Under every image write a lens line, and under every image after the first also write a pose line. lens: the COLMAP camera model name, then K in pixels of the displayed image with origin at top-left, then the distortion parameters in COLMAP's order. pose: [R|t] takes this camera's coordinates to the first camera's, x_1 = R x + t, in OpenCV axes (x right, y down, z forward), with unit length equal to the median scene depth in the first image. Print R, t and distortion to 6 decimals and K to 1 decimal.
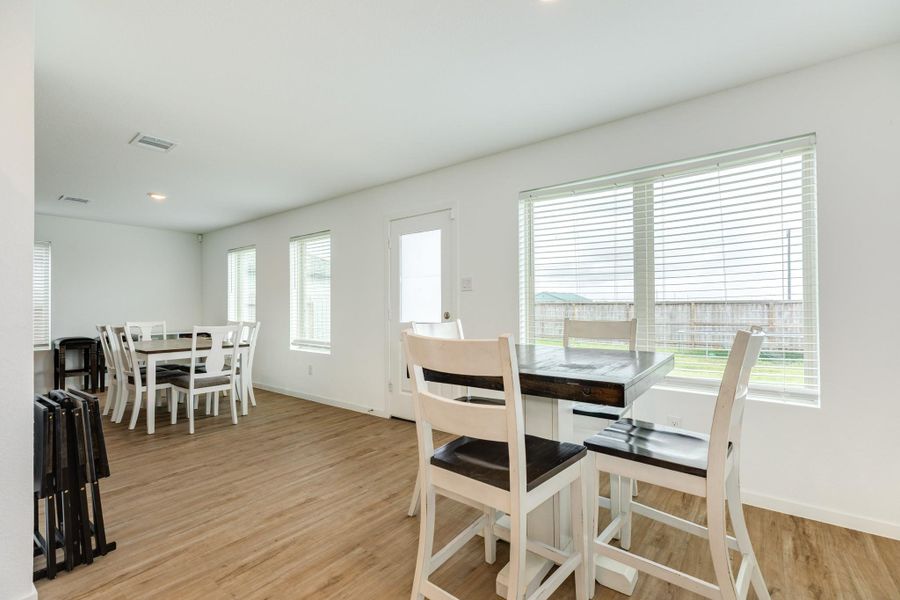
lens RADIAL K [[401.9, 0, 447.7], [0, 401.9, 303.9], [0, 0, 1]] dist [0.000575, -0.000118]
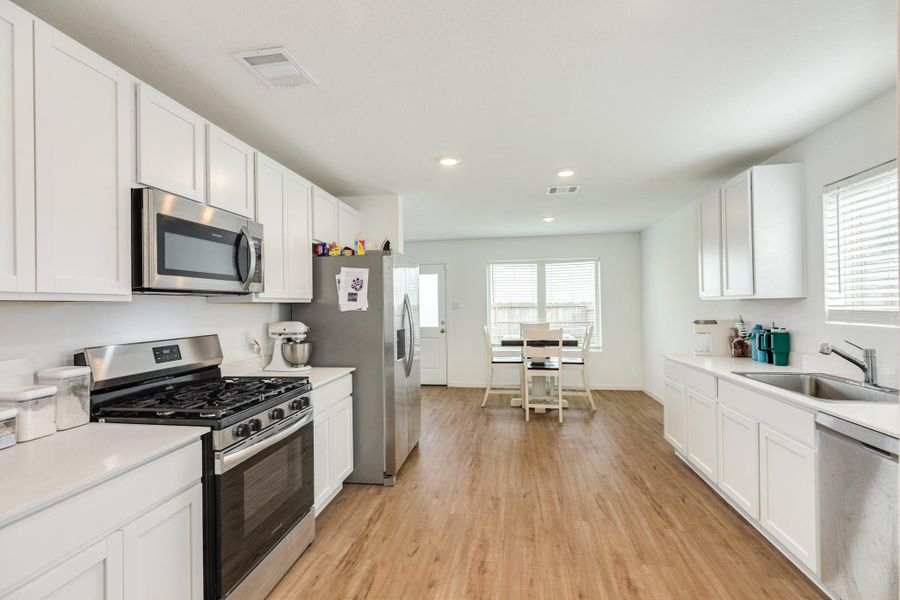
lens RADIAL K [[401.9, 0, 447.7], [0, 401.9, 303.9], [0, 0, 1]] dist [0.000575, -0.000118]
pose [[0.879884, -0.003036, 0.475180, -1.491849], [0.003379, 0.999994, 0.000132, -0.094249], [-0.475177, 0.001490, 0.879889, -1.077219]]
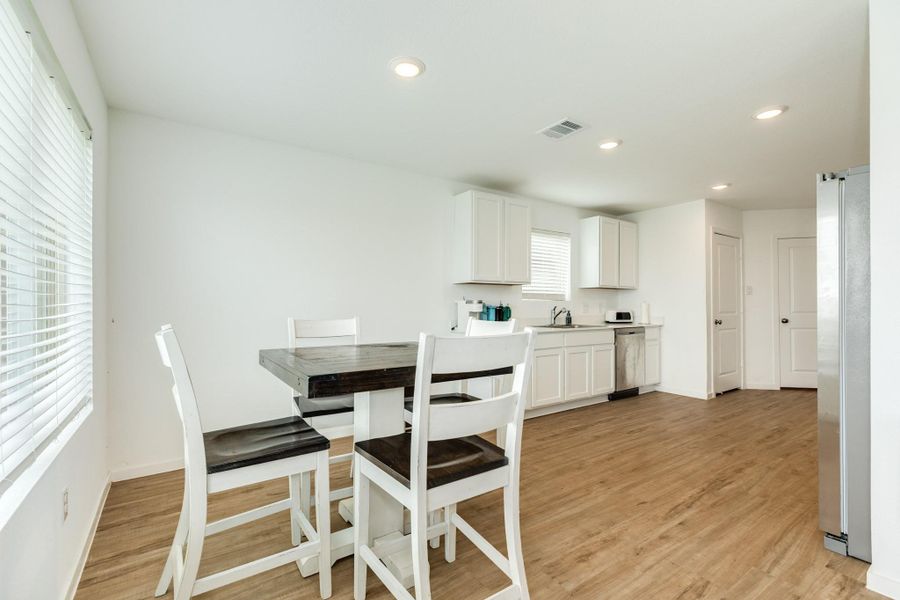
lens RADIAL K [[401.9, 0, 447.7], [0, 401.9, 303.9], [0, 0, 1]] dist [0.000575, -0.000118]
pose [[-0.950769, 0.007619, 0.309807, -0.220822], [0.004307, 0.999926, -0.011373, 0.013318], [-0.309870, -0.009479, -0.950732, 1.716126]]
